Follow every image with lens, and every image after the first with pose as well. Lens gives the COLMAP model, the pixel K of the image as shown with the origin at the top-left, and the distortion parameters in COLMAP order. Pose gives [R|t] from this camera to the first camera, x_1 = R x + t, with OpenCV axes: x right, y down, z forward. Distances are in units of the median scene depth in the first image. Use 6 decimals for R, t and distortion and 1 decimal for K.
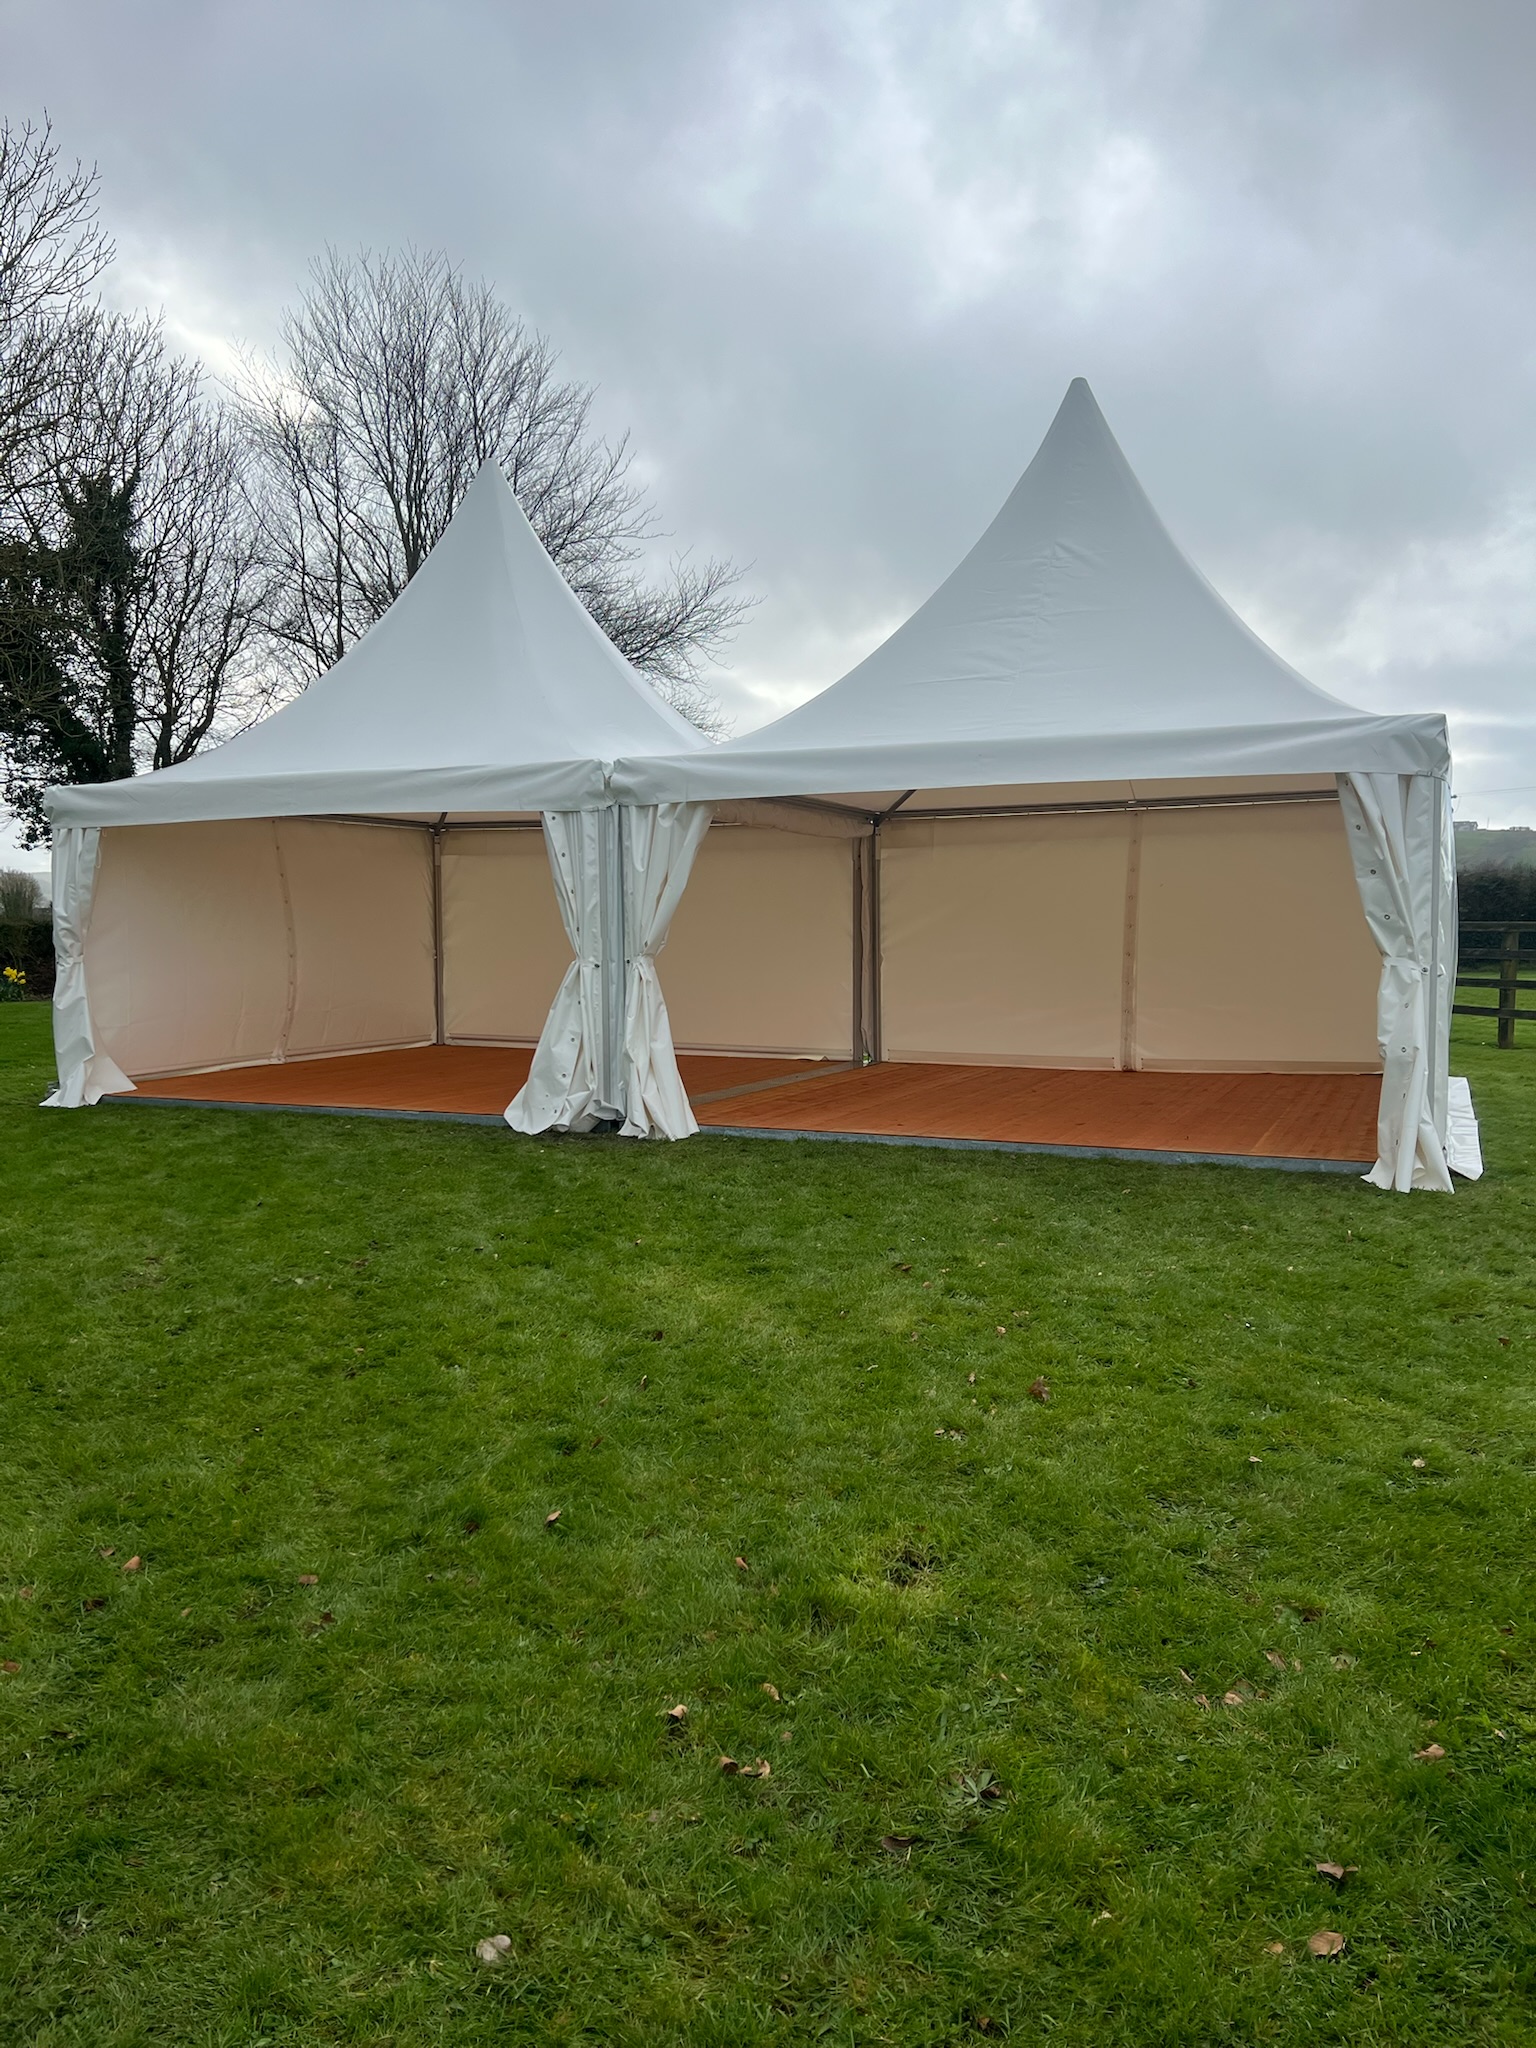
lens RADIAL K [[1556.7, 0, 692.6], [0, 1556.7, 1025.6], [0, 0, 1]] dist [0.037424, -0.003007]
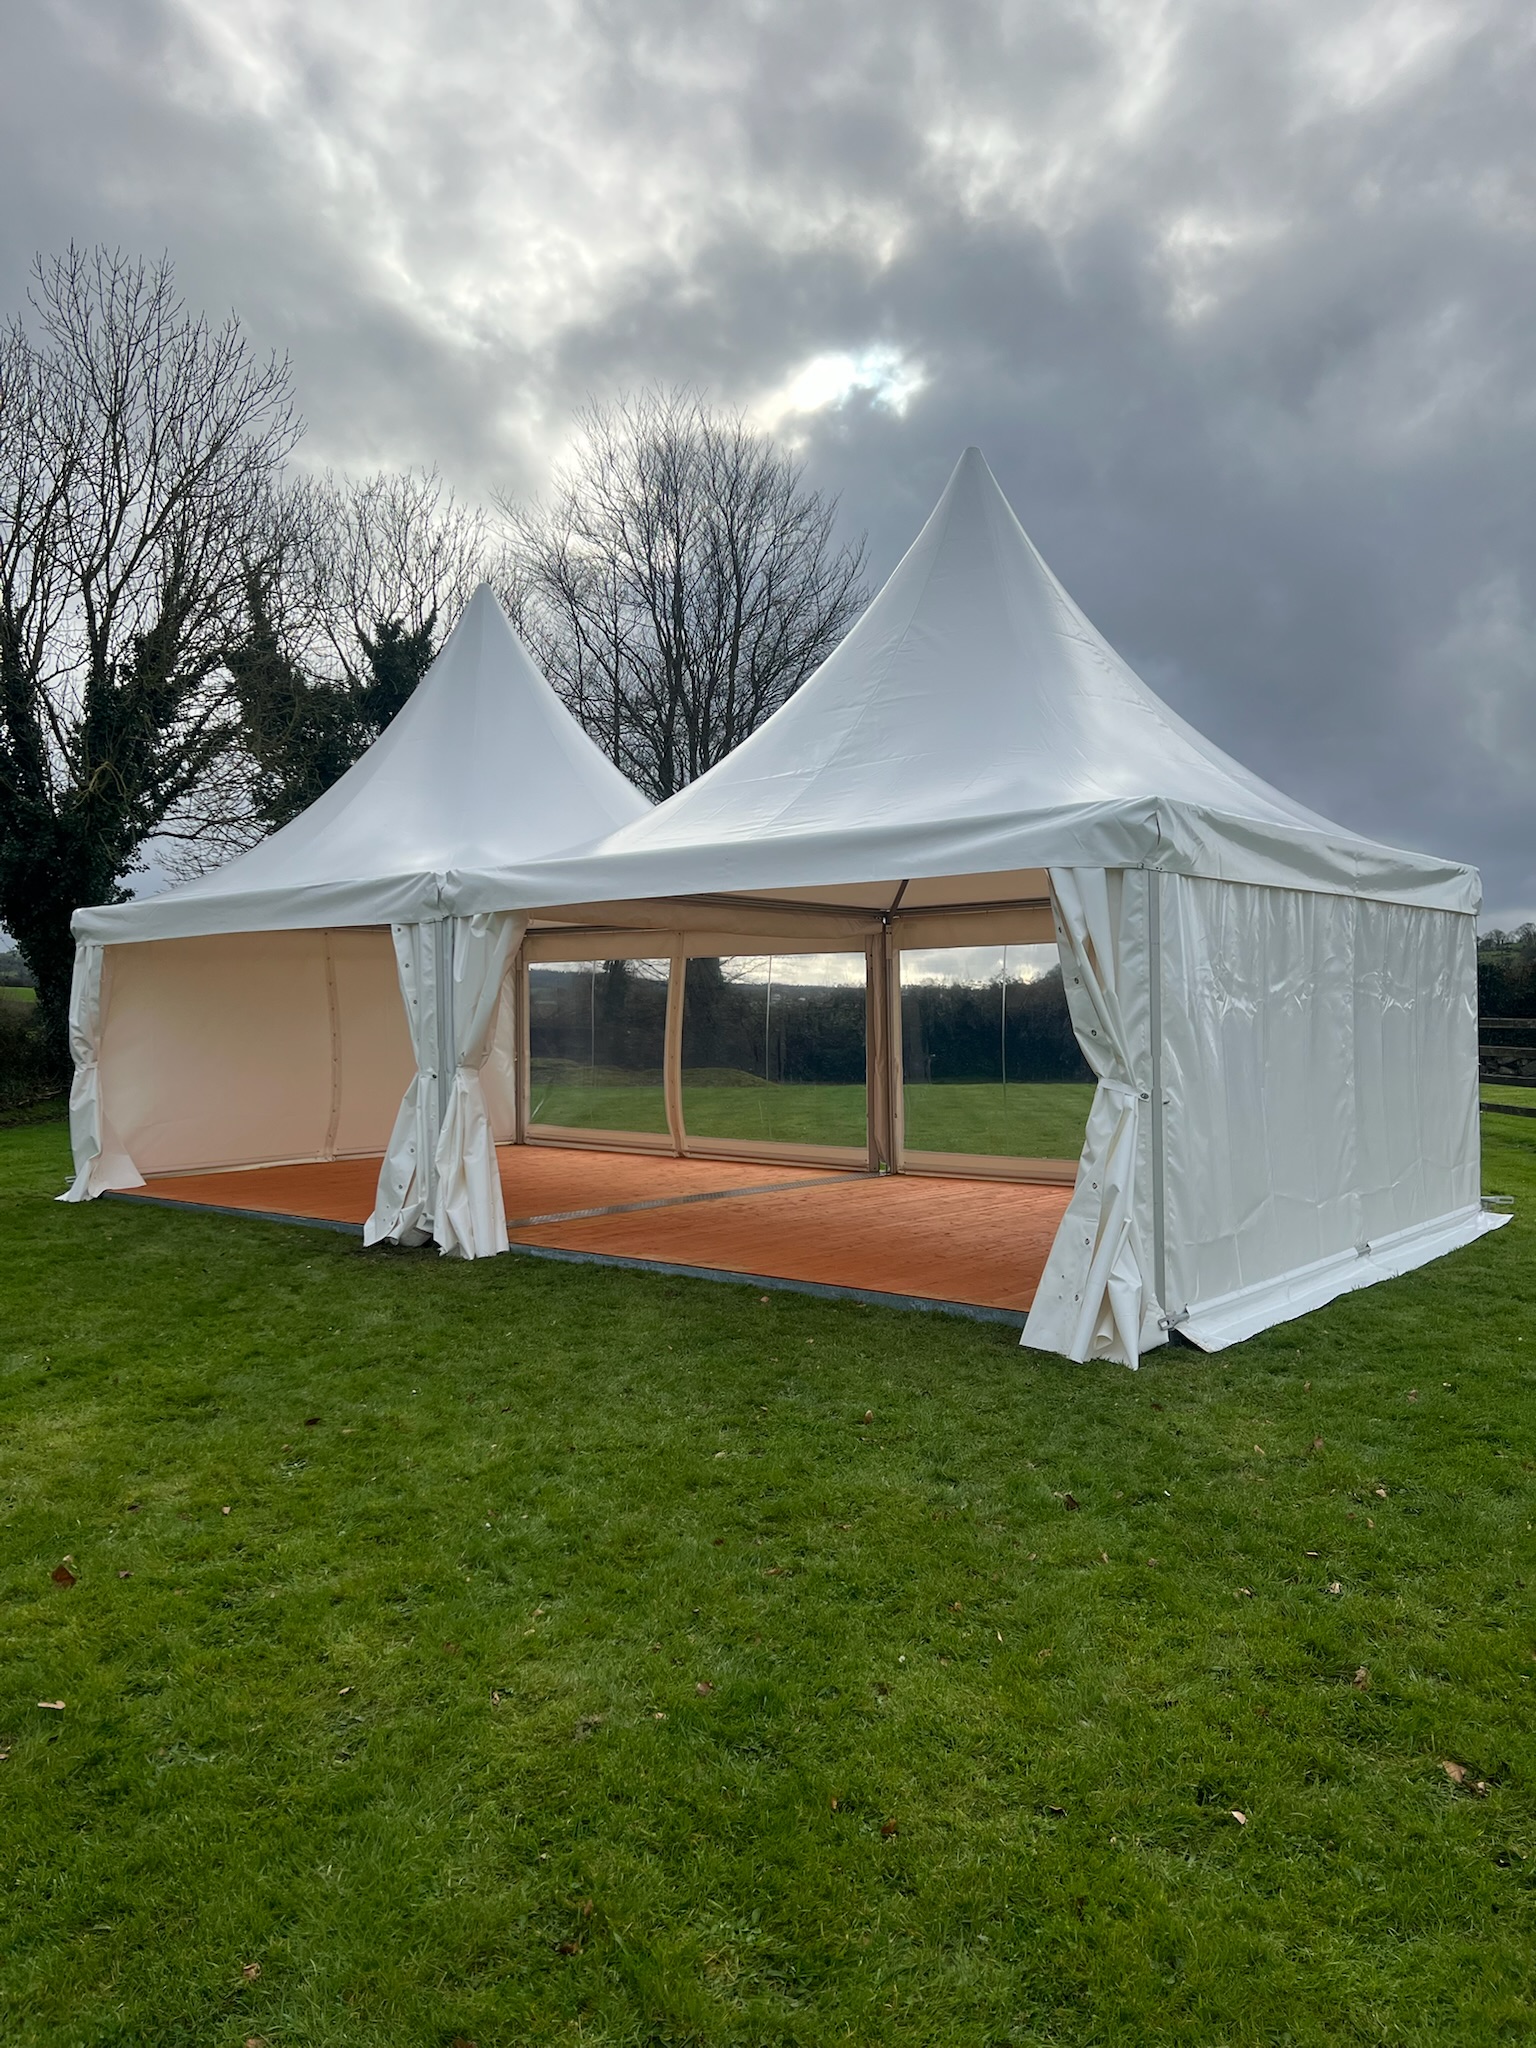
lens RADIAL K [[1545.0, 0, 777.0], [0, 1545.0, 1005.7], [0, 0, 1]] dist [0.011817, 0.001069]
pose [[0.956961, -0.006253, -0.290148, 0.440745], [-0.013387, 0.997753, -0.065654, -0.022328], [0.289907, 0.066713, 0.954727, 0.120278]]
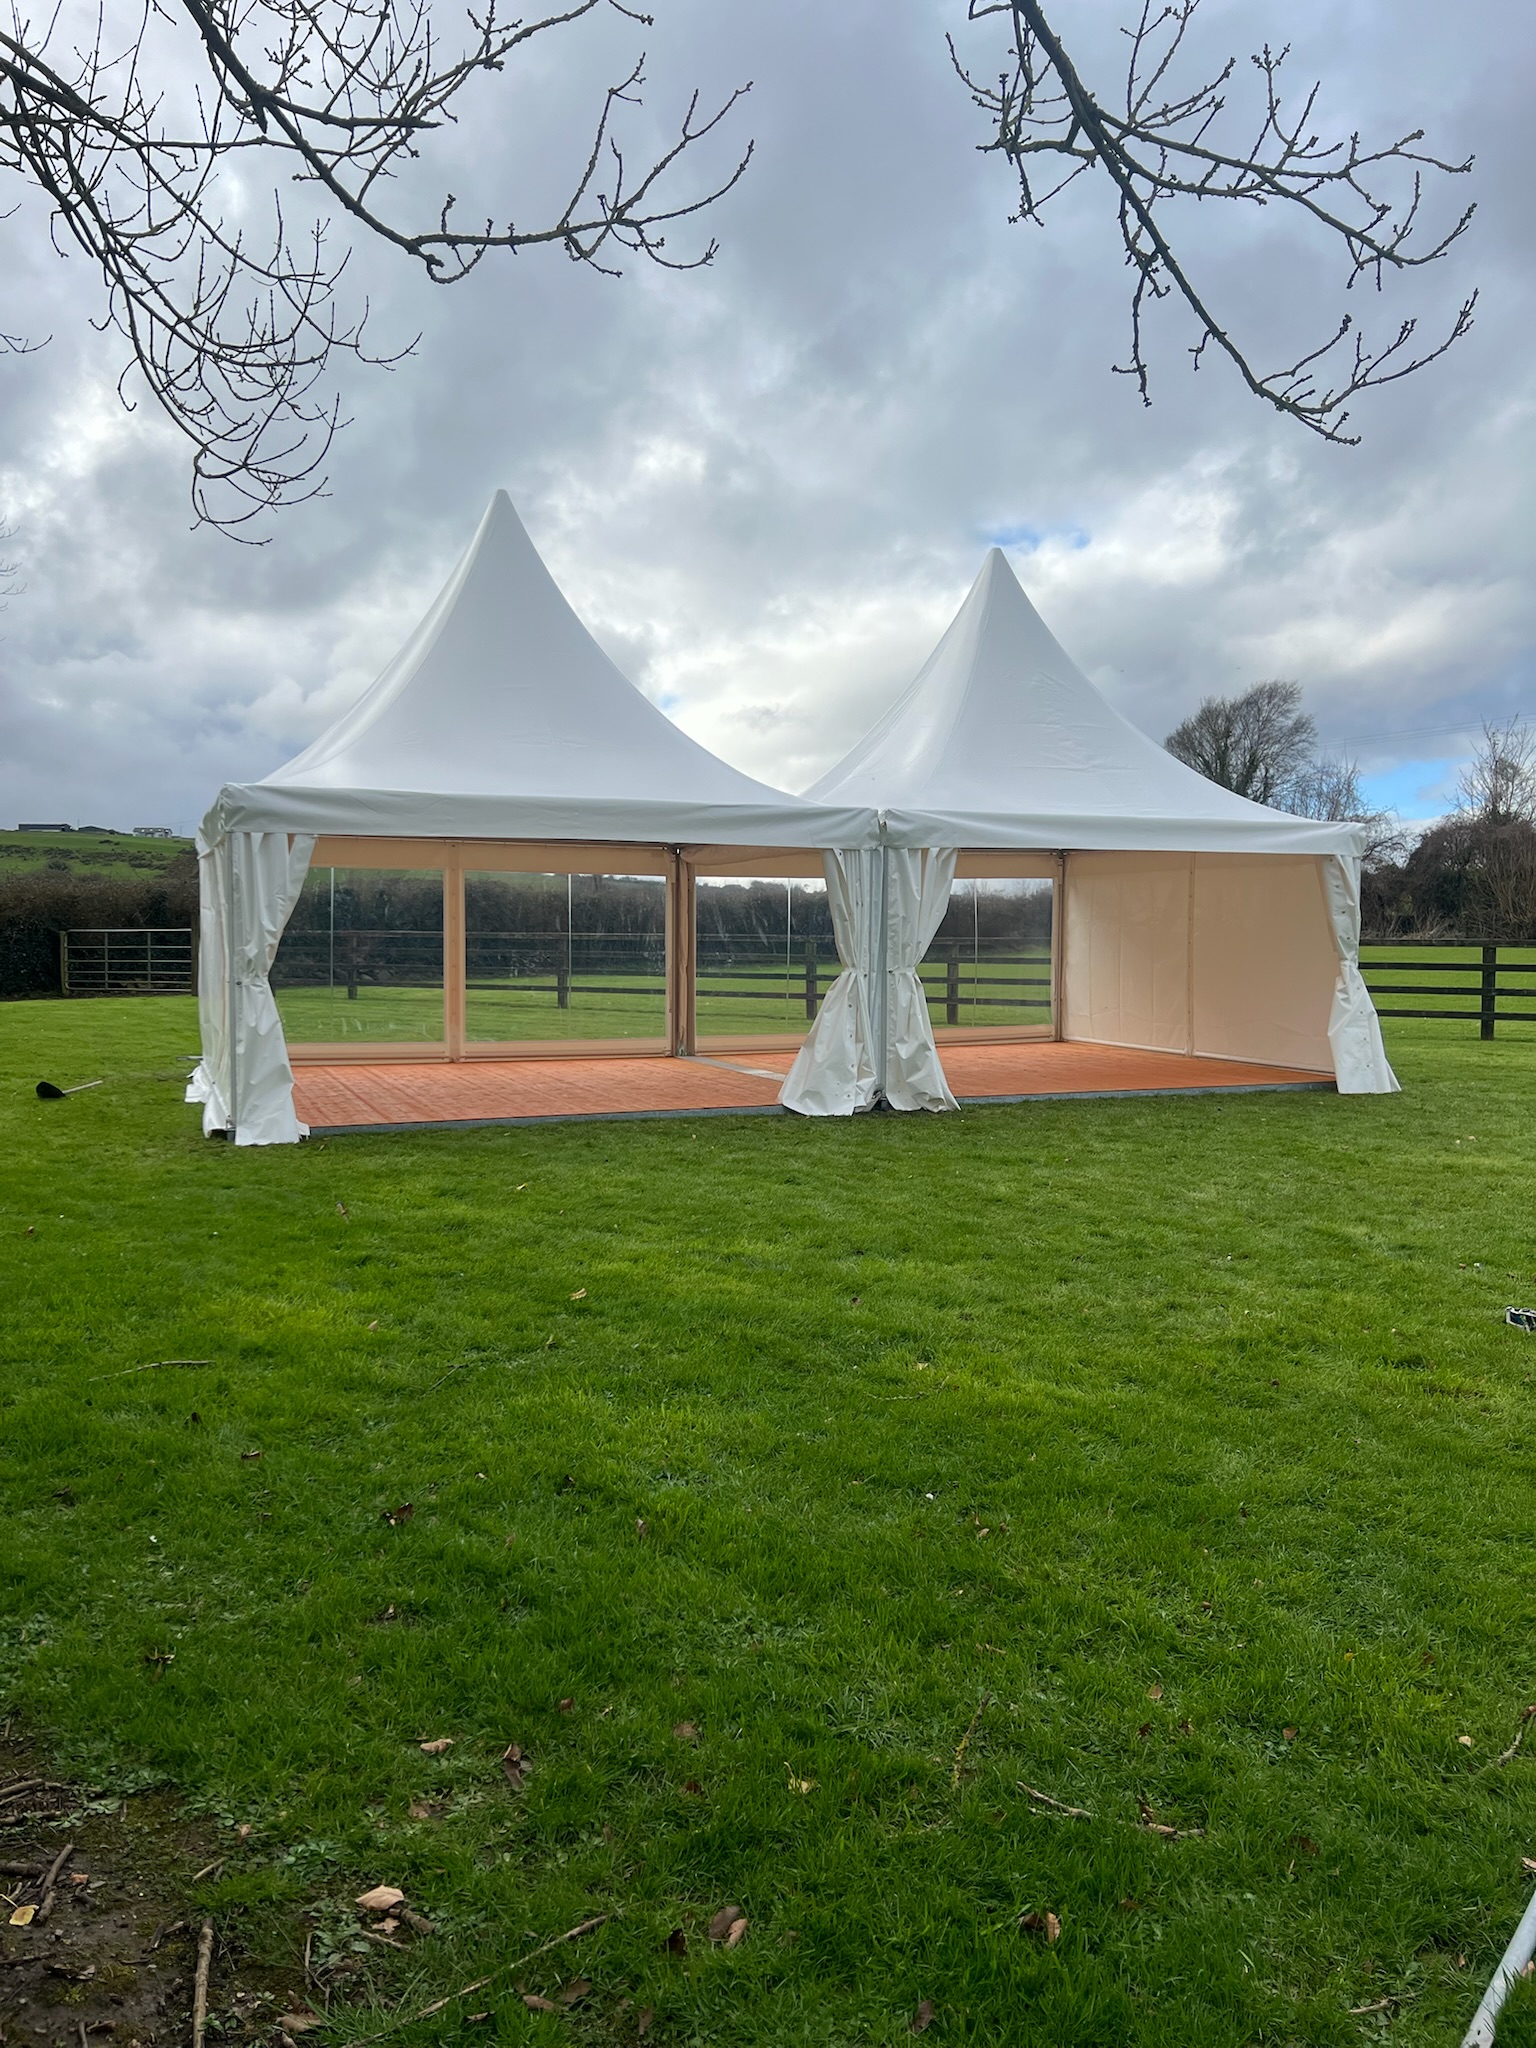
lens RADIAL K [[1529.8, 0, 760.2], [0, 1529.8, 1029.3], [0, 0, 1]] dist [0.026946, -0.002383]
pose [[0.712332, -0.039319, 0.700740, -0.989810], [0.040548, 0.999067, 0.014839, -0.016974], [-0.700670, 0.017843, 0.713262, 0.197786]]
